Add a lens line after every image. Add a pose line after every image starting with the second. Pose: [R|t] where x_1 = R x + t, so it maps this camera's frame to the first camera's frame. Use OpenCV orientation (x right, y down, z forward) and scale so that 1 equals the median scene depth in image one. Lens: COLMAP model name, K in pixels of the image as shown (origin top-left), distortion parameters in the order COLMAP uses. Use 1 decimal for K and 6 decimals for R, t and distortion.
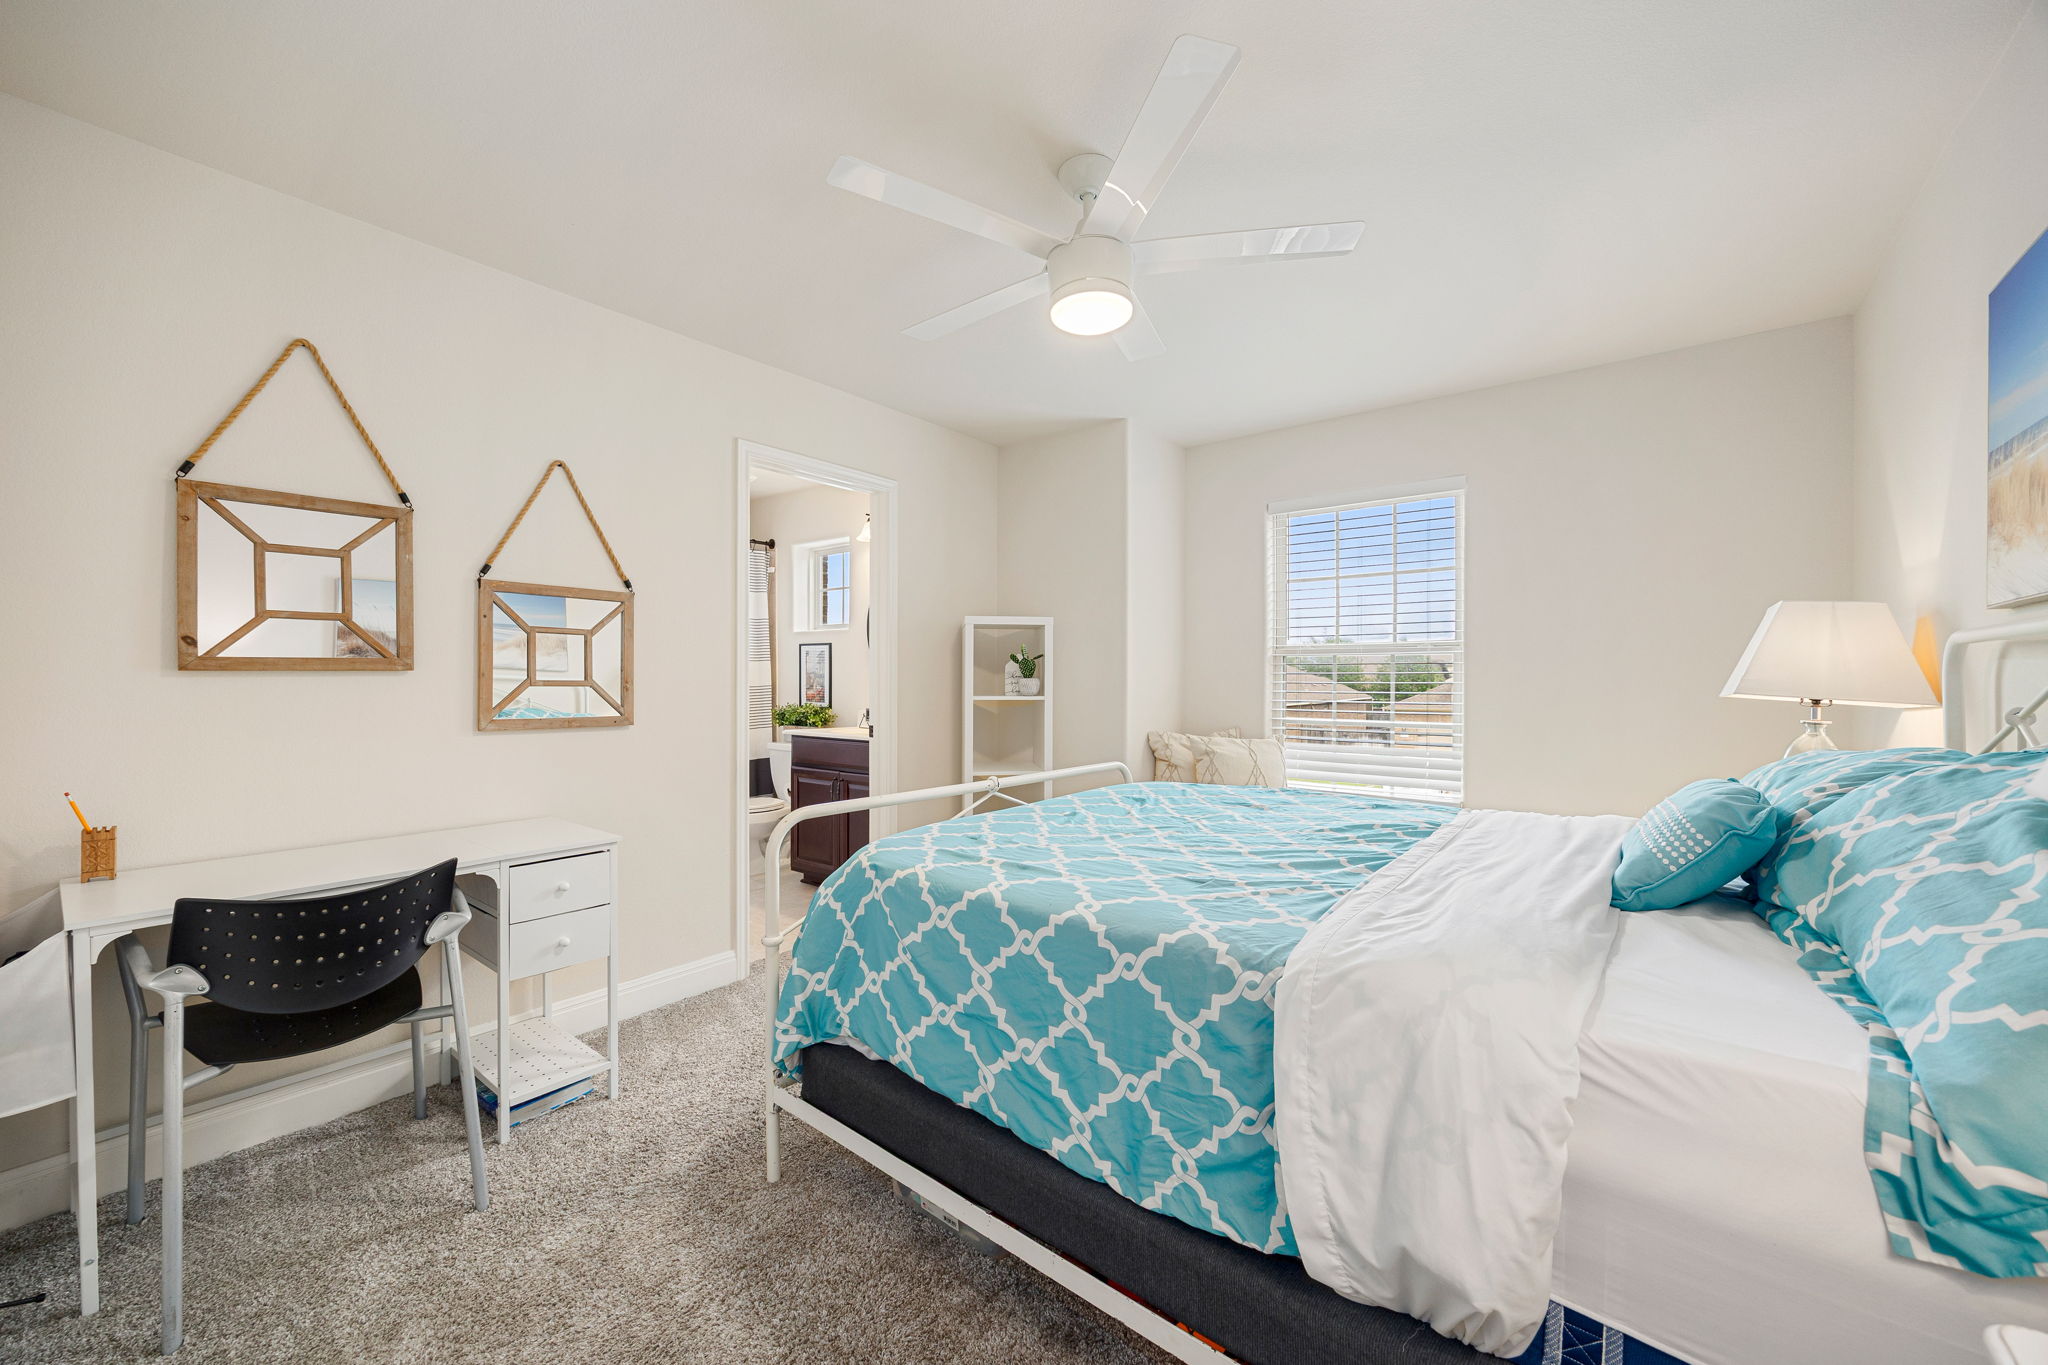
lens RADIAL K [[783.8, 0, 1012.9], [0, 783.8, 691.1], [0, 0, 1]] dist [0.000220, 0.000186]
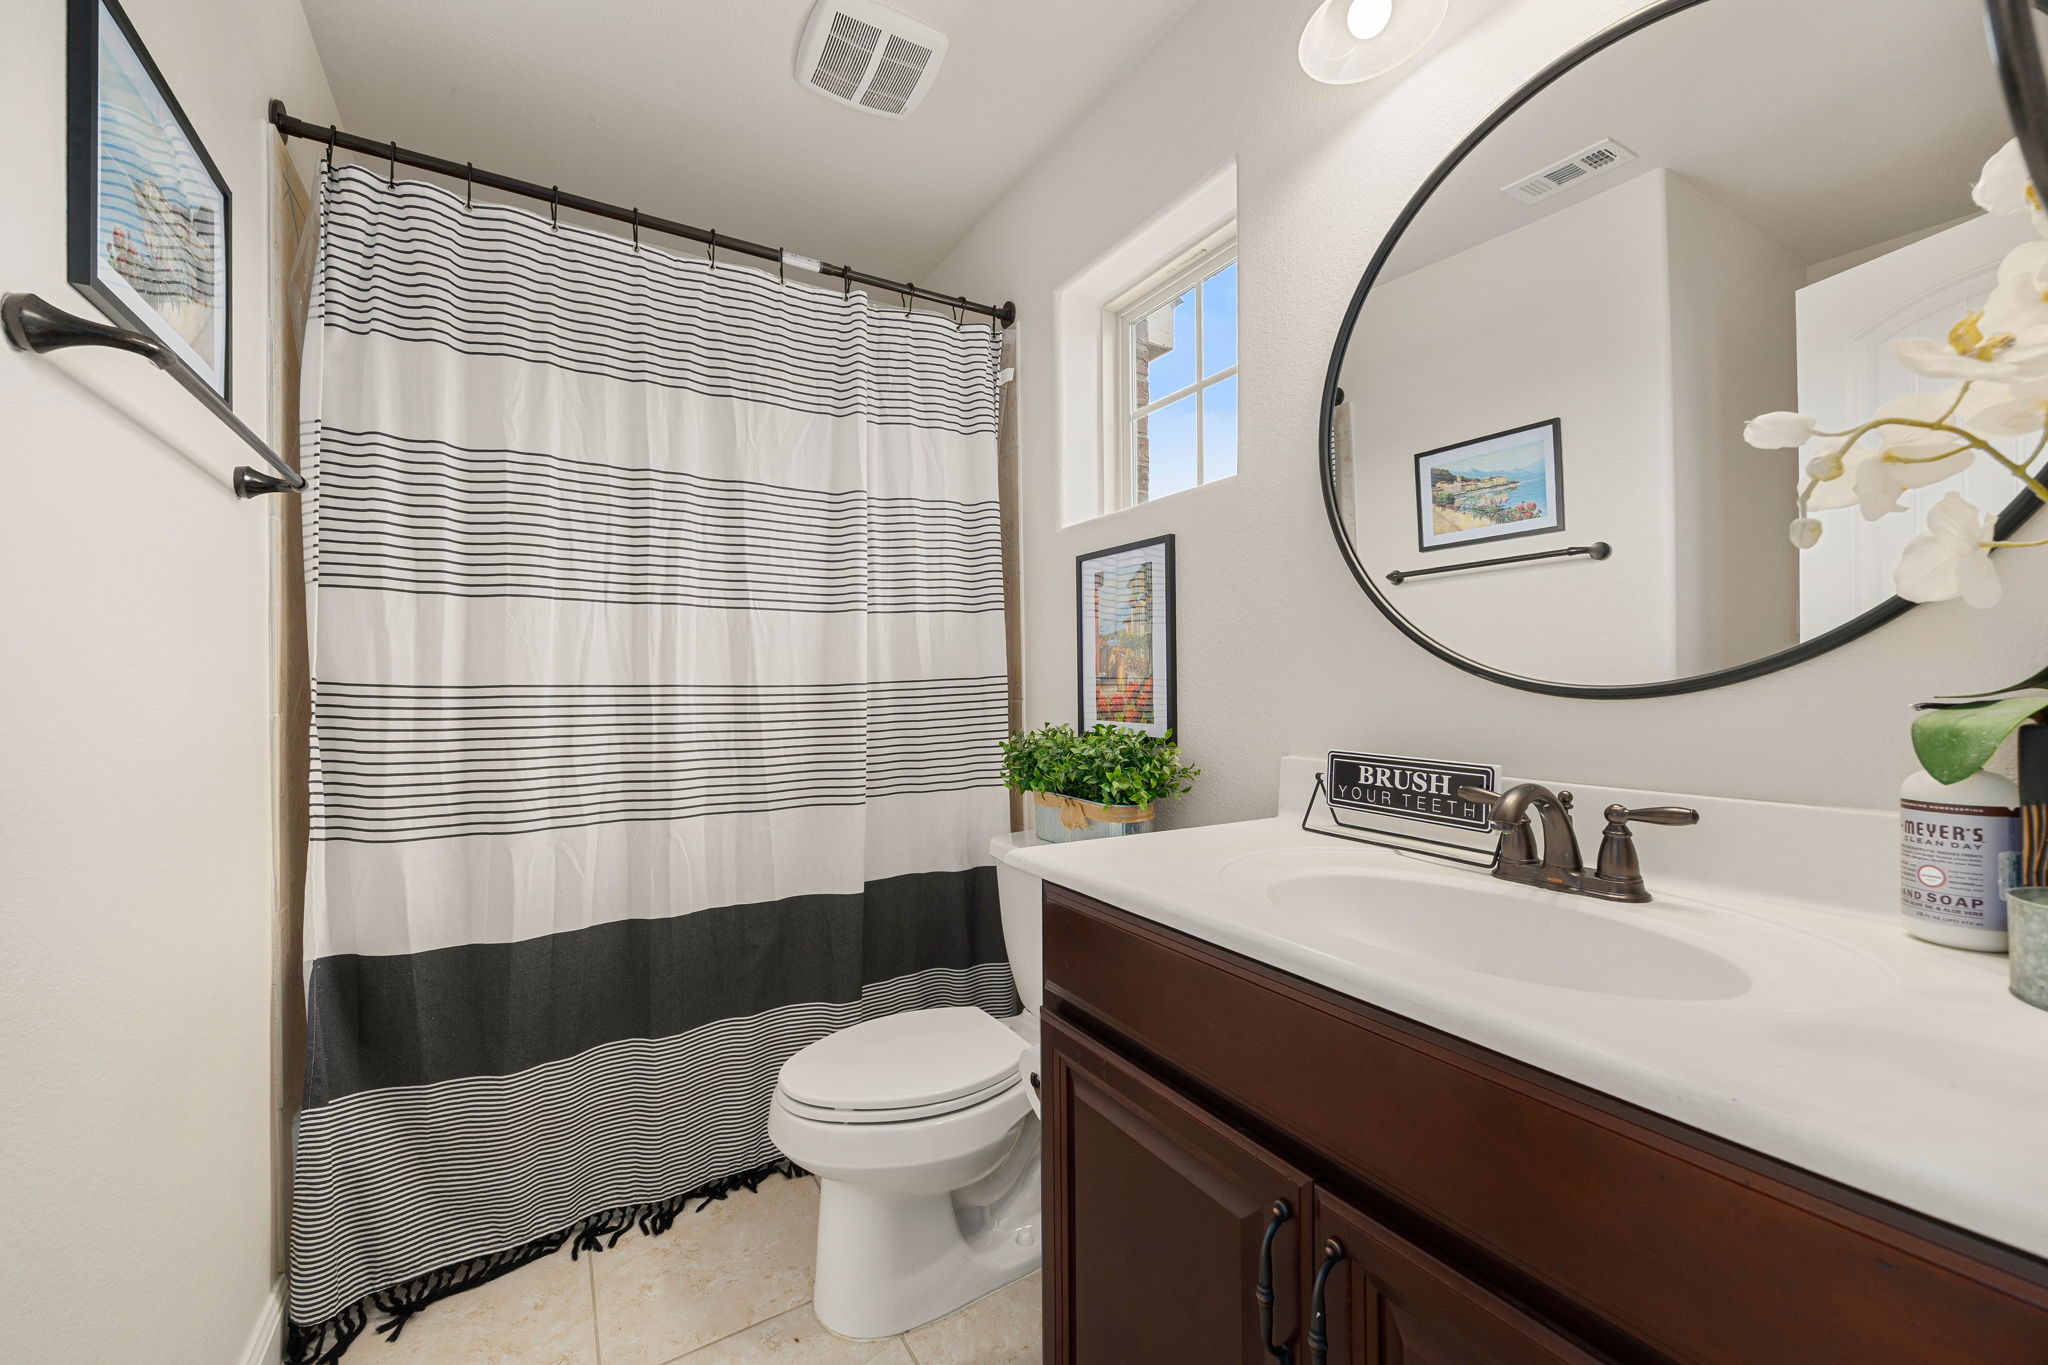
lens RADIAL K [[783.8, 0, 1024.3], [0, 783.8, 684.6], [0, 0, 1]] dist [0.000220, 0.000186]
pose [[0.943571, -0.008904, -0.331051, -0.178354], [0.004990, 0.999907, -0.012672, 0.002069], [0.331134, 0.010305, 0.943528, 0.659089]]
